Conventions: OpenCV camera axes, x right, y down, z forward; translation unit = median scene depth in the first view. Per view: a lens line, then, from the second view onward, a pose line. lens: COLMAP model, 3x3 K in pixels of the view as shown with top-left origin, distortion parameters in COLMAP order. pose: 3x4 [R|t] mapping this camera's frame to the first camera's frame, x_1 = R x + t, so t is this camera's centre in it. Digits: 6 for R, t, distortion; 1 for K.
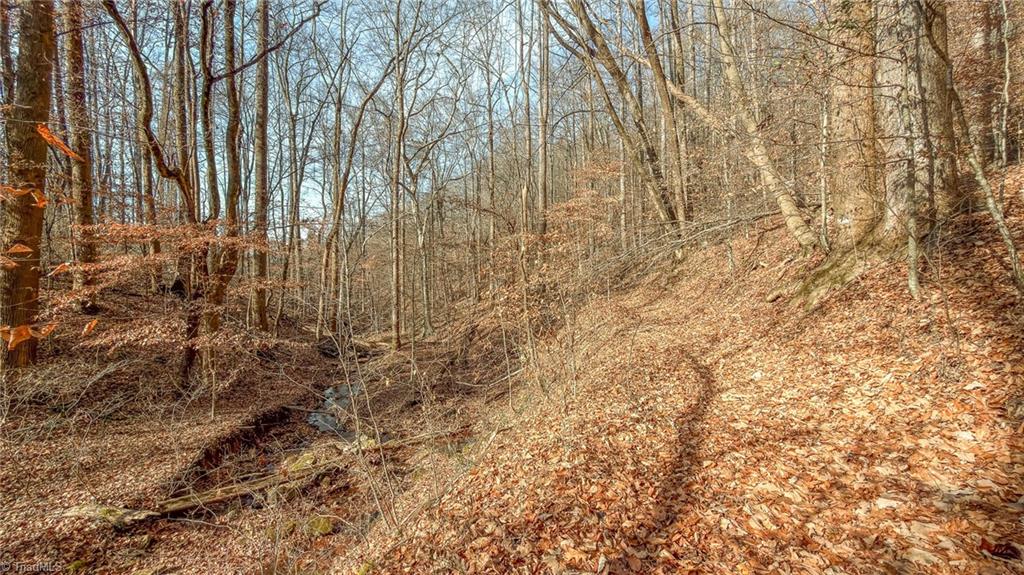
lens RADIAL K [[405.1, 0, 512.6], [0, 405.1, 286.9], [0, 0, 1]] dist [-0.000406, -0.000290]
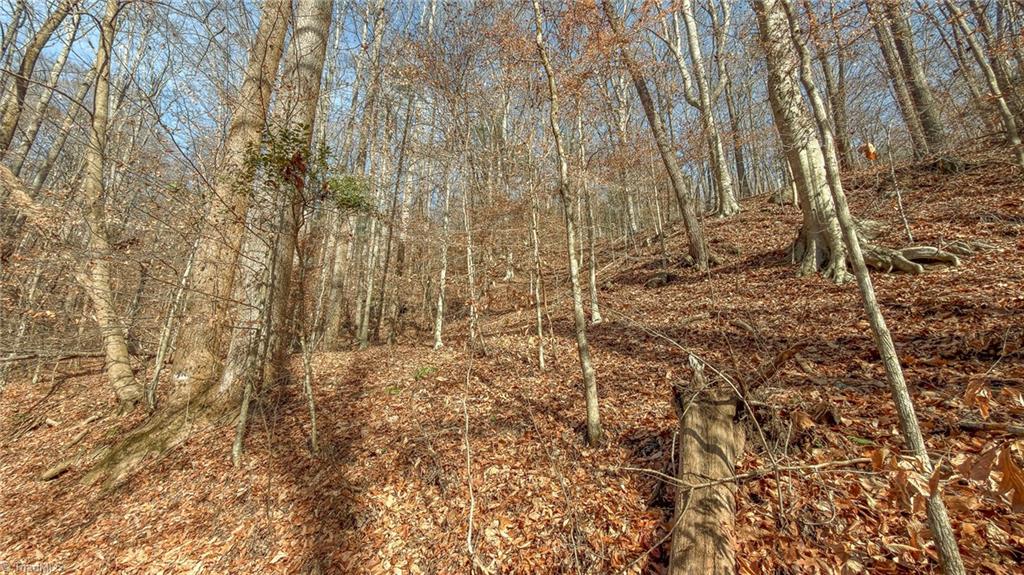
lens RADIAL K [[405.1, 0, 512.7], [0, 405.1, 287.2], [0, 0, 1]] dist [-0.000406, -0.000290]
pose [[0.179326, 0.340995, 0.922803, 0.028918], [0.026524, 0.935991, -0.351023, -0.011480], [-0.983432, 0.087423, 0.158803, 0.095822]]
